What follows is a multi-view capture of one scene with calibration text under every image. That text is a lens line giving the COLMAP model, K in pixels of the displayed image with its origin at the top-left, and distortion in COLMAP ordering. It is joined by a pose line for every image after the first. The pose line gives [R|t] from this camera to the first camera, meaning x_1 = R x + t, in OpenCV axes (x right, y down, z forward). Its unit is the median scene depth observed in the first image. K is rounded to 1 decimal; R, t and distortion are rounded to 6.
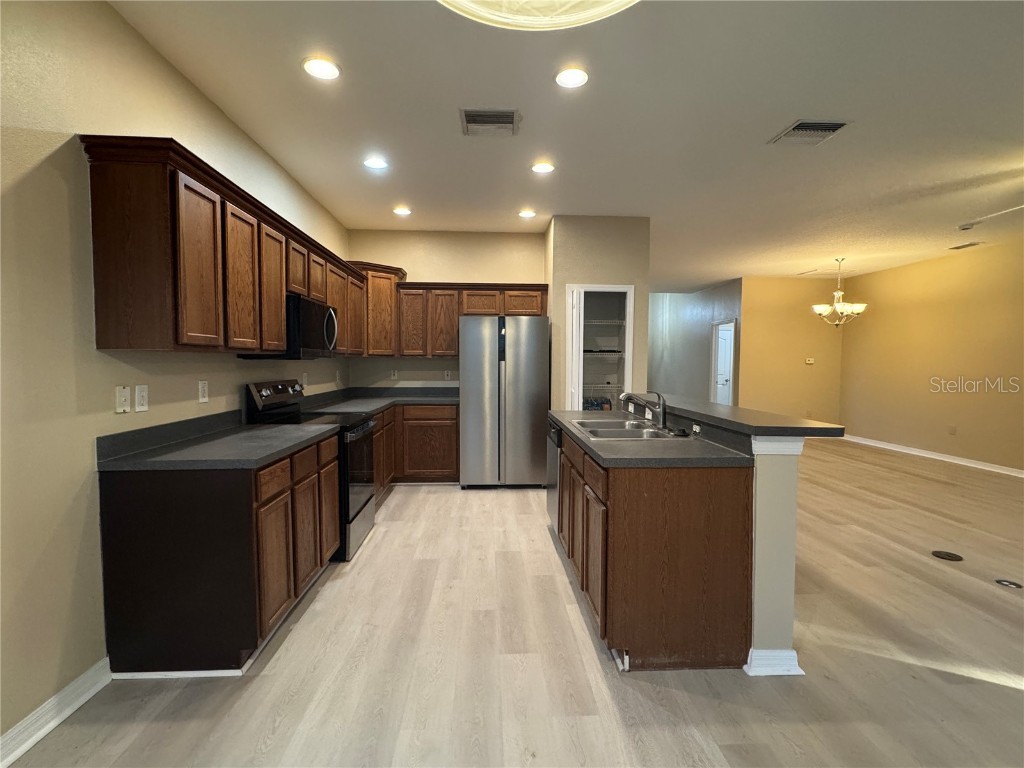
lens RADIAL K [[497.8, 0, 511.3], [0, 497.8, 385.9], [0, 0, 1]] dist [0.001948, -0.001303]
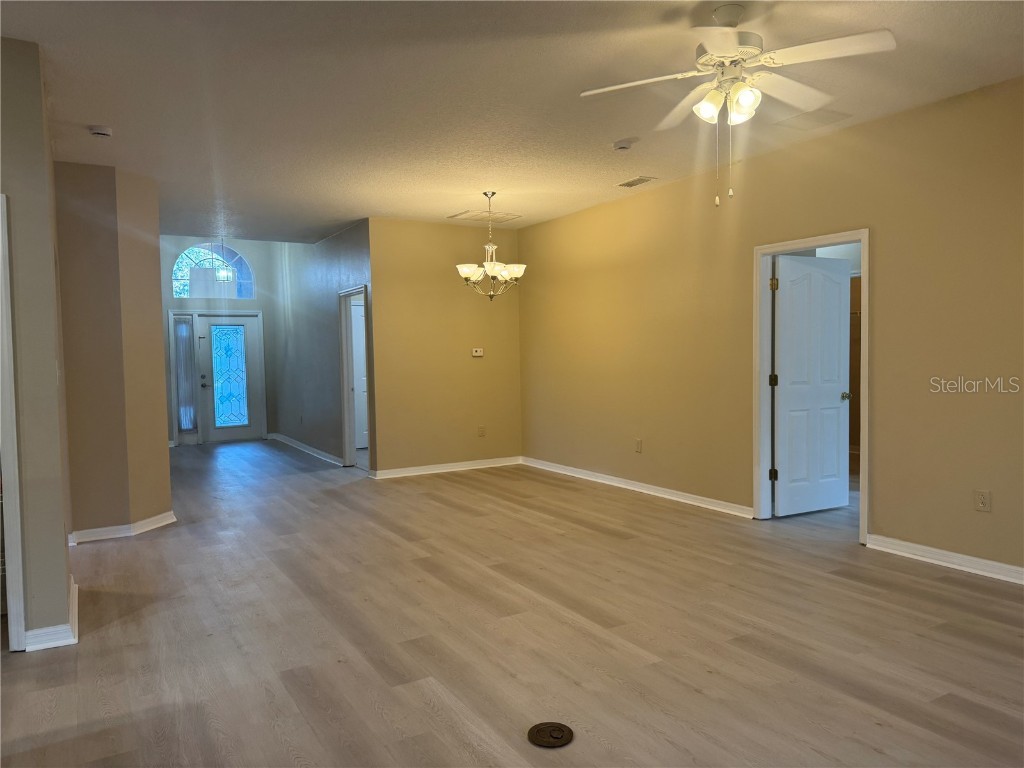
lens RADIAL K [[718.6, 0, 509.2], [0, 718.6, 387.6], [0, 0, 1]] dist [0.093044, -0.125858]
pose [[0.886985, -0.046955, 0.459406, 0.548643], [0.047844, 0.998808, 0.009712, -0.028964], [-0.459314, 0.013366, 0.888173, 0.375923]]
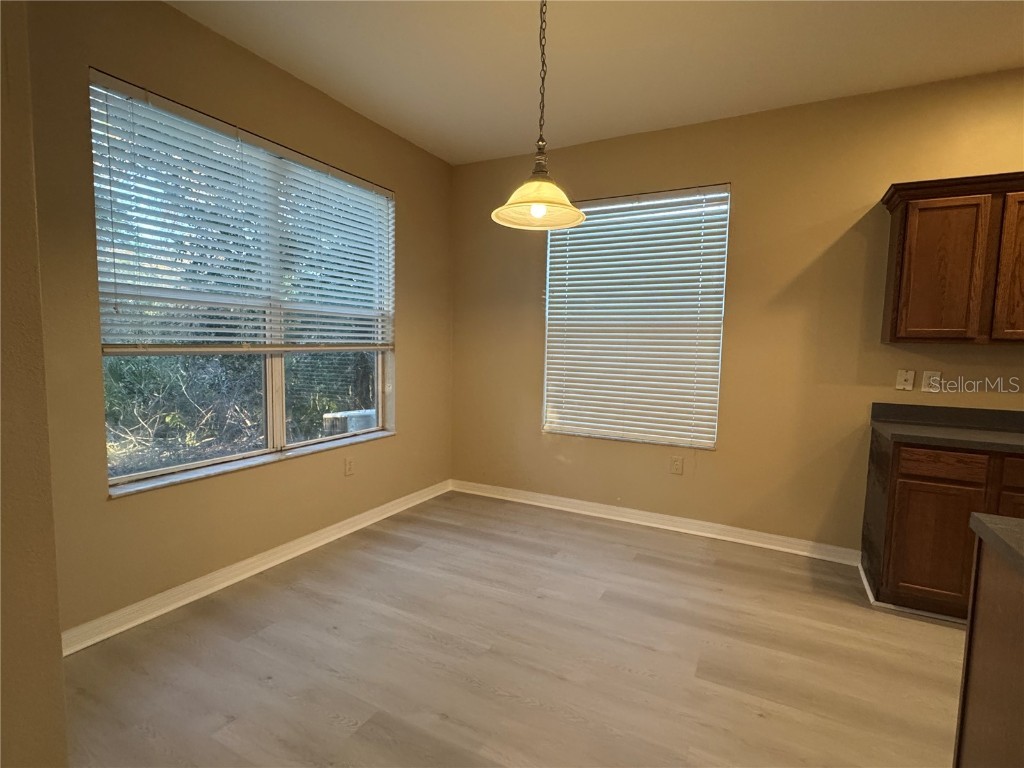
lens RADIAL K [[497.8, 0, 511.3], [0, 497.8, 385.9], [0, 0, 1]] dist [0.001948, -0.001303]
pose [[-0.513398, 0.057685, -0.856209, 0.629723], [-0.065360, 0.992212, 0.106038, -0.020700], [0.855658, 0.110402, -0.505629, 0.529117]]
